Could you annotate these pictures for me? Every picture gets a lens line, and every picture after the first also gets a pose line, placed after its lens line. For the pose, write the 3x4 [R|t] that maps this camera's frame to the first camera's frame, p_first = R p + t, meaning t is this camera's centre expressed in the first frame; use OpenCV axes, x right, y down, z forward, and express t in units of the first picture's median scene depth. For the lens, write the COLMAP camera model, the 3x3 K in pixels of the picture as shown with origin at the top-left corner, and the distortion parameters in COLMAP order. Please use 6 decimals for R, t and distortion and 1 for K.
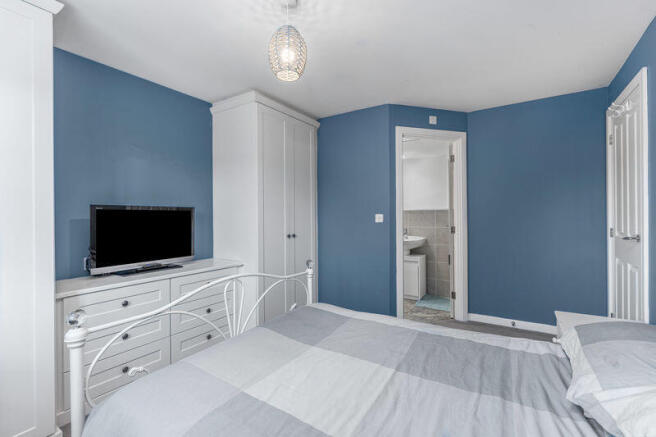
lens RADIAL K [[295.0, 0, 328.0], [0, 295.0, 218.5], [0, 0, 1]] dist [0.000300, 0.000009]
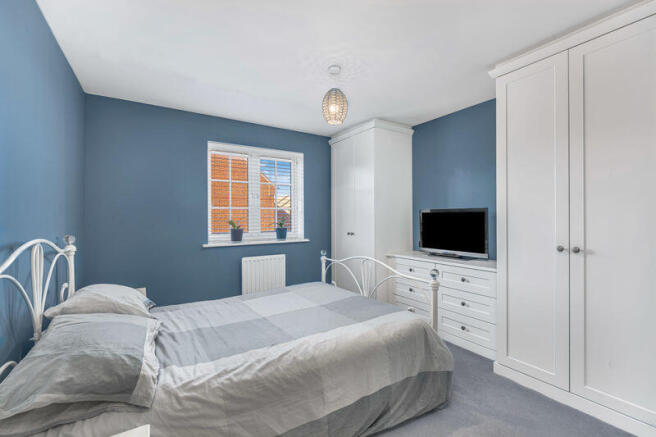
lens RADIAL K [[280.8, 0, 338.3], [0, 280.8, 220.4], [0, 0, 1]] dist [0.000379, 0.000060]
pose [[-0.390056, 0.019370, -0.920588, 0.886146], [0.006007, 0.999811, 0.018492, -0.020113], [0.920772, 0.001684, -0.390098, 1.197149]]
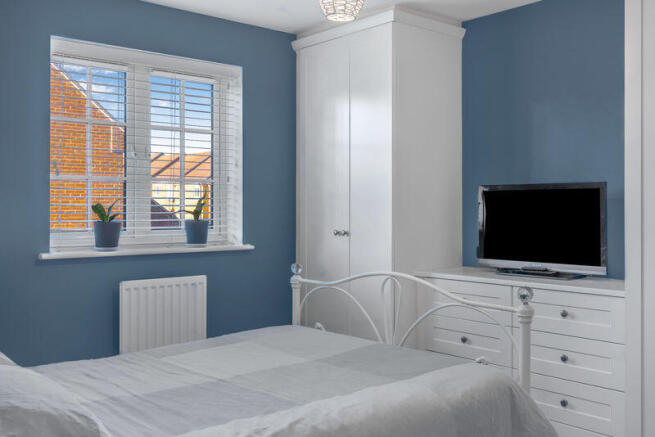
lens RADIAL K [[672.4, 0, 327.5], [0, 672.4, 218.5], [0, 0, 1]] dist [0.015649, 0.013102]
pose [[-0.268002, 0.019928, -0.963212, 1.256747], [-0.001208, 0.999778, 0.021020, 0.007551], [0.963418, 0.006797, -0.267918, 1.102356]]
